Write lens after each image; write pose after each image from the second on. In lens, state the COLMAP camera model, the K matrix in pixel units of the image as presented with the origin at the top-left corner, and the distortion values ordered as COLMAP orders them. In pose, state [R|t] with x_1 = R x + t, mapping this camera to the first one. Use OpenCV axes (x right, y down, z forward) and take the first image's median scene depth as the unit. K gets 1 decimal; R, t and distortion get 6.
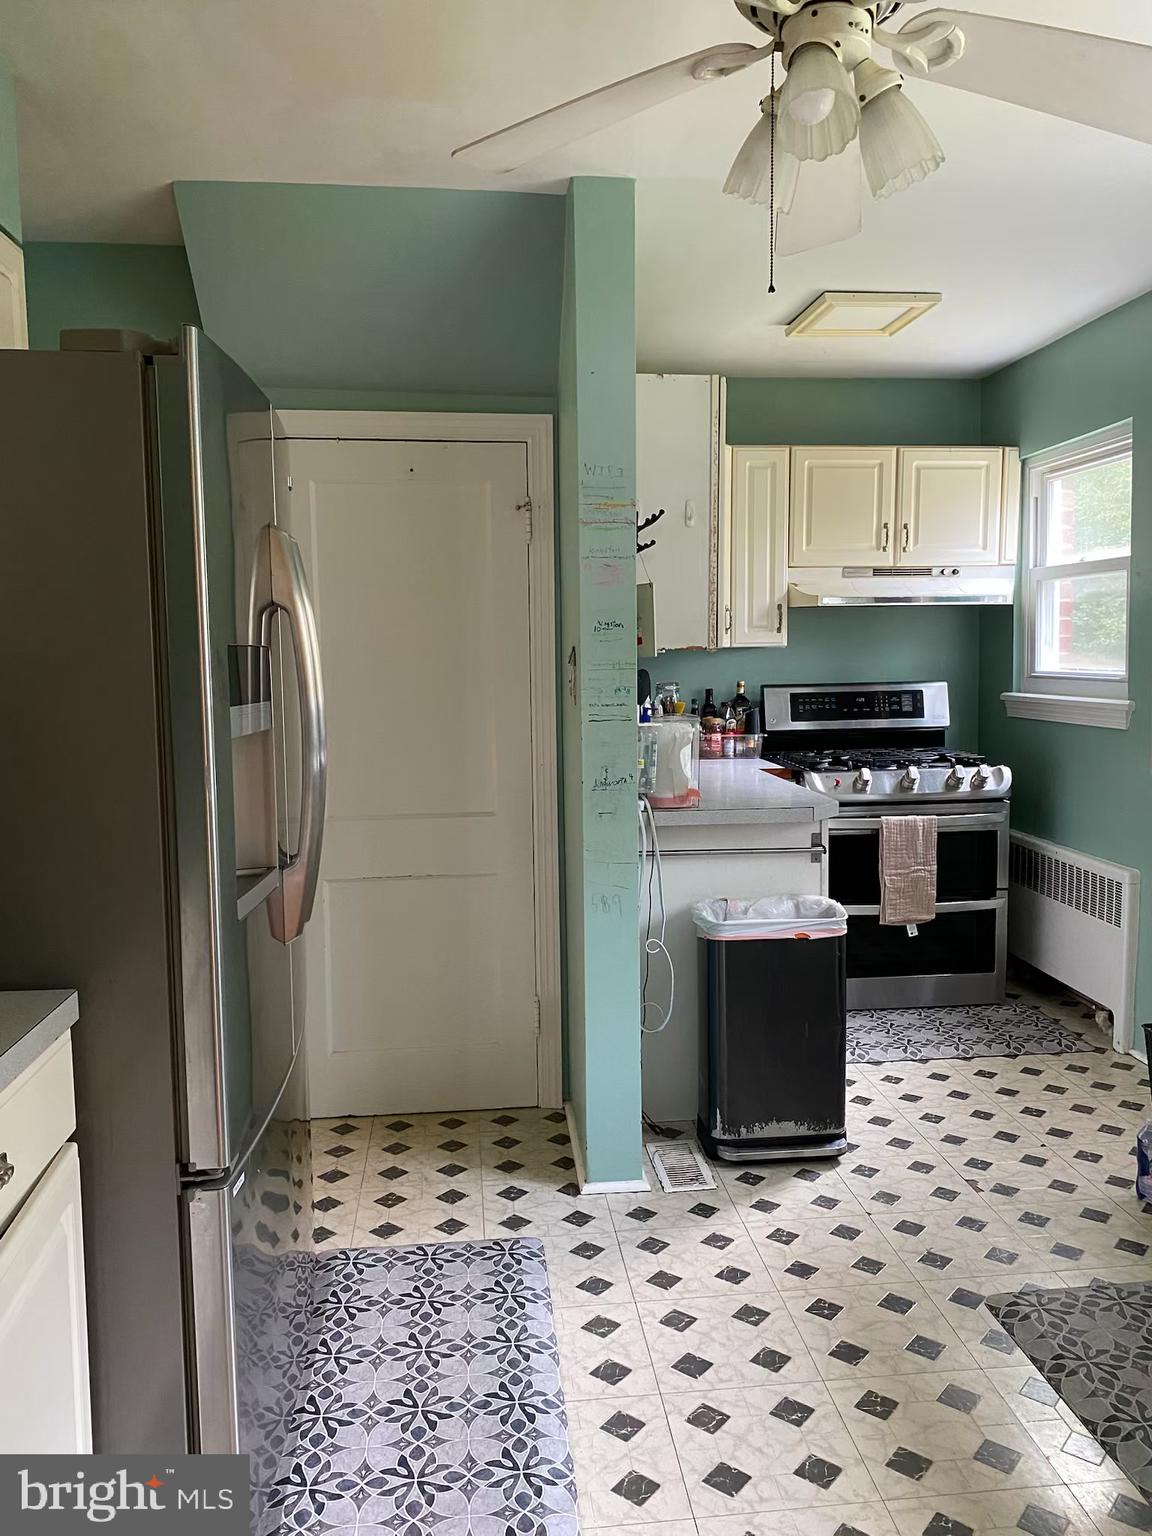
lens RADIAL K [[1170.4, 0, 573.2], [0, 1170.4, 756.9], [0, 0, 1]] dist [0.123714, -0.298005]
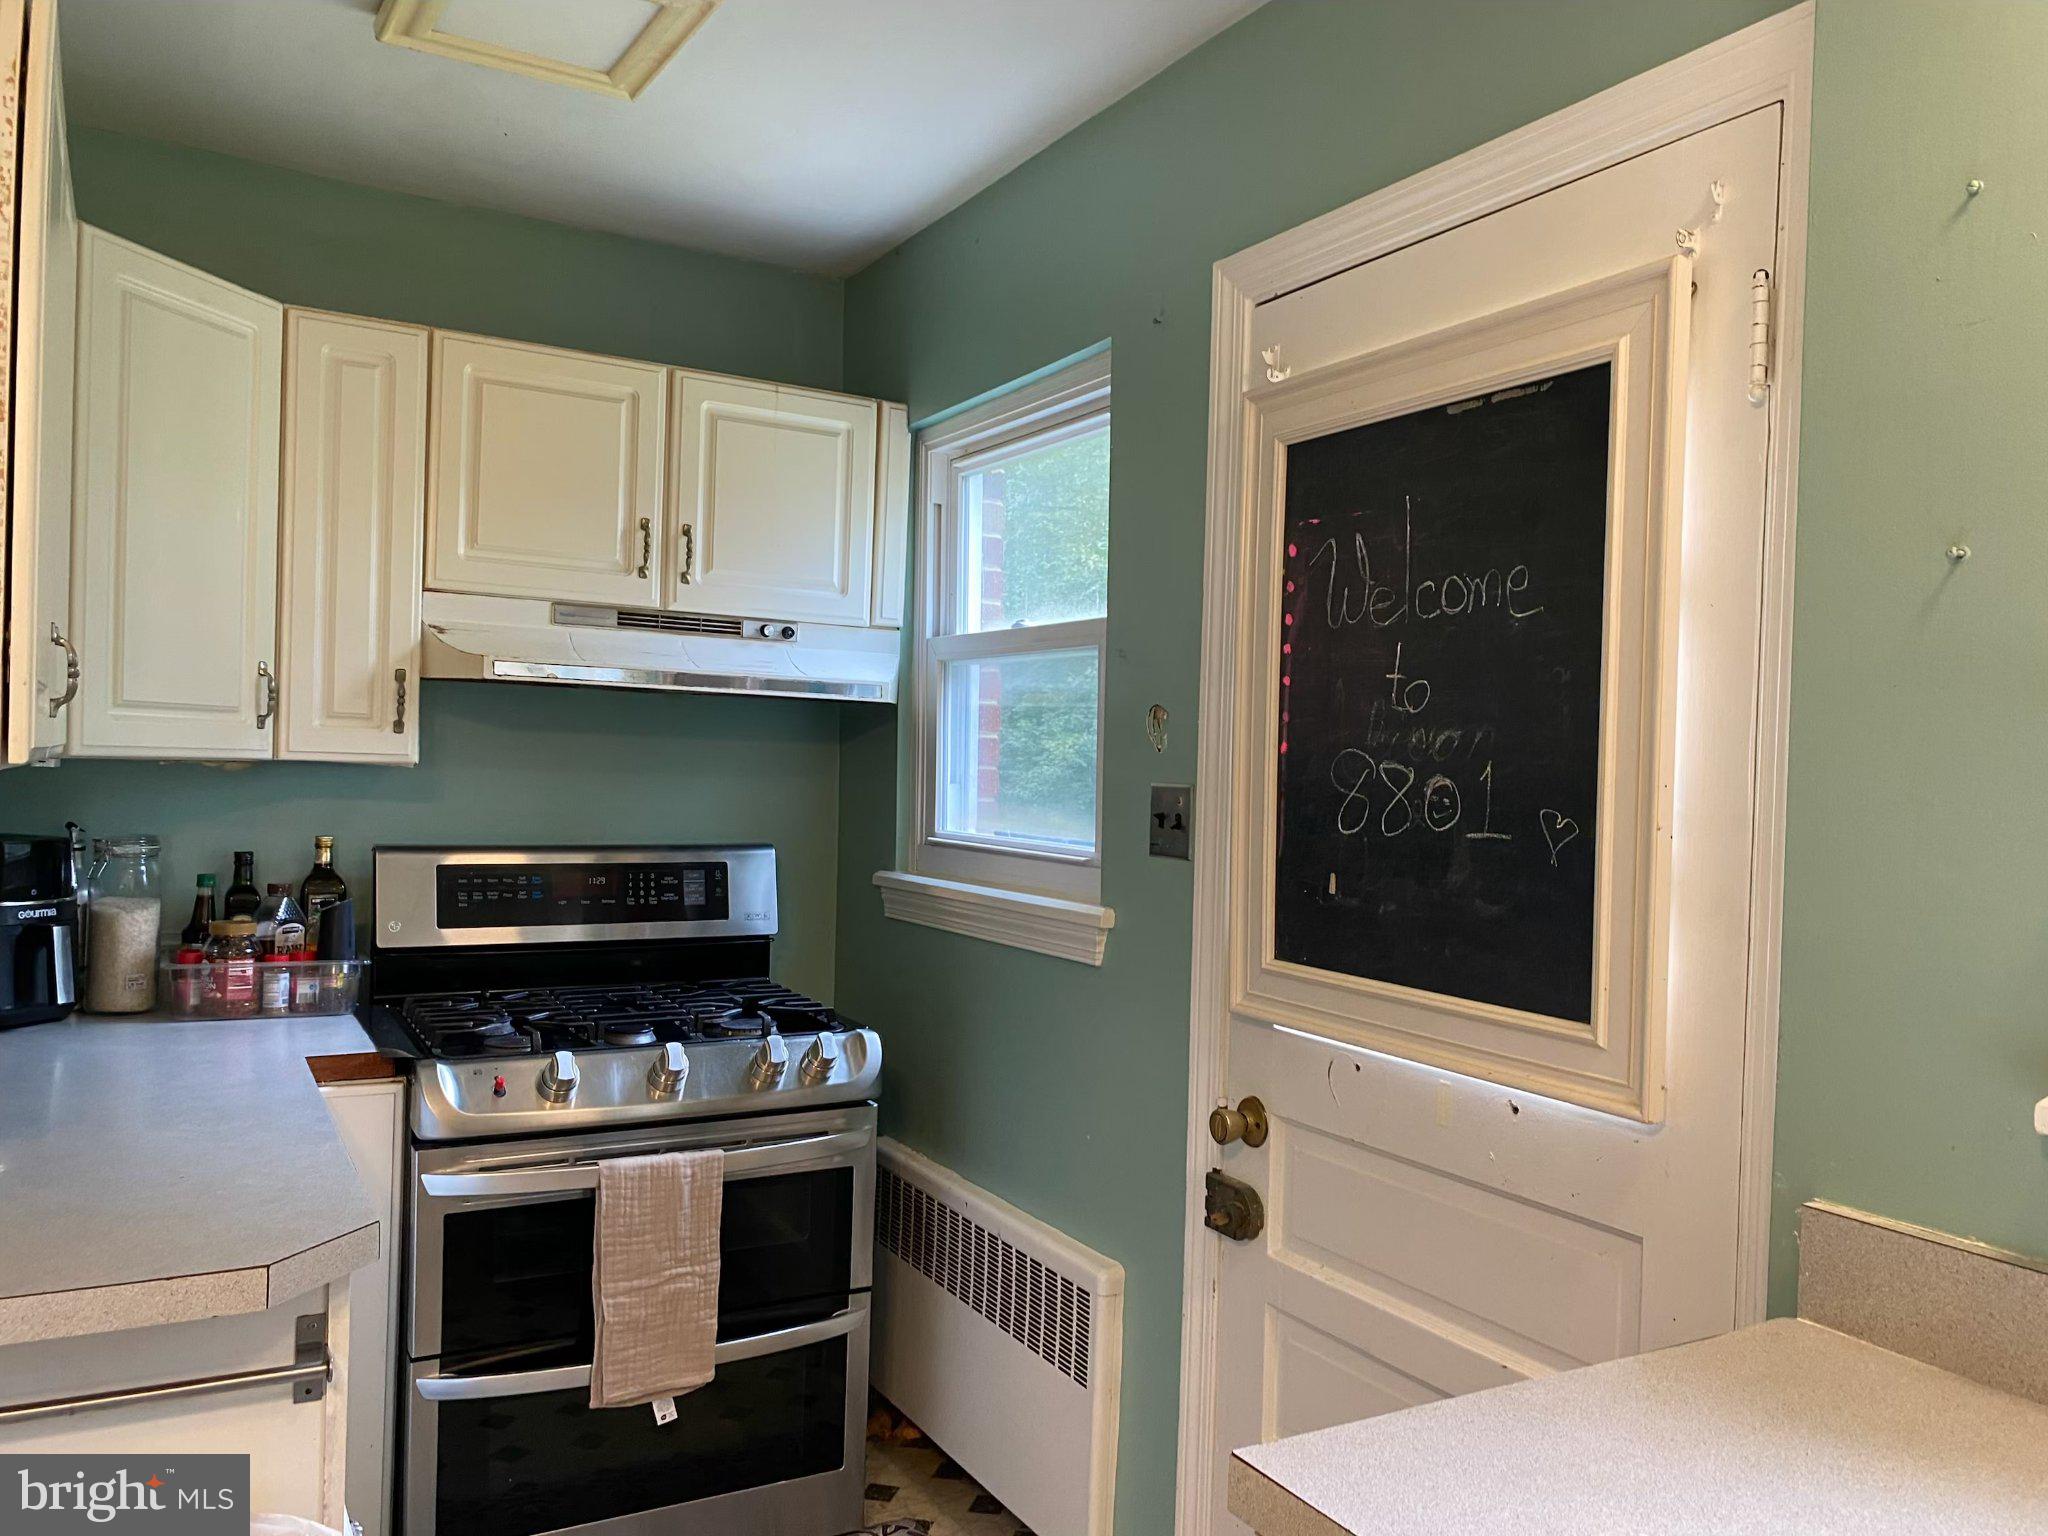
lens RADIAL K [[1560.6, 0, 1024.0], [0, 1560.6, 768.0], [0, 0, 1]] dist [0.123714, -0.298005]
pose [[0.917803, 0.039810, 0.395035, 0.156308], [-0.005190, 0.996078, -0.088324, -0.040748], [-0.397002, 0.079013, 0.914410, 0.359135]]
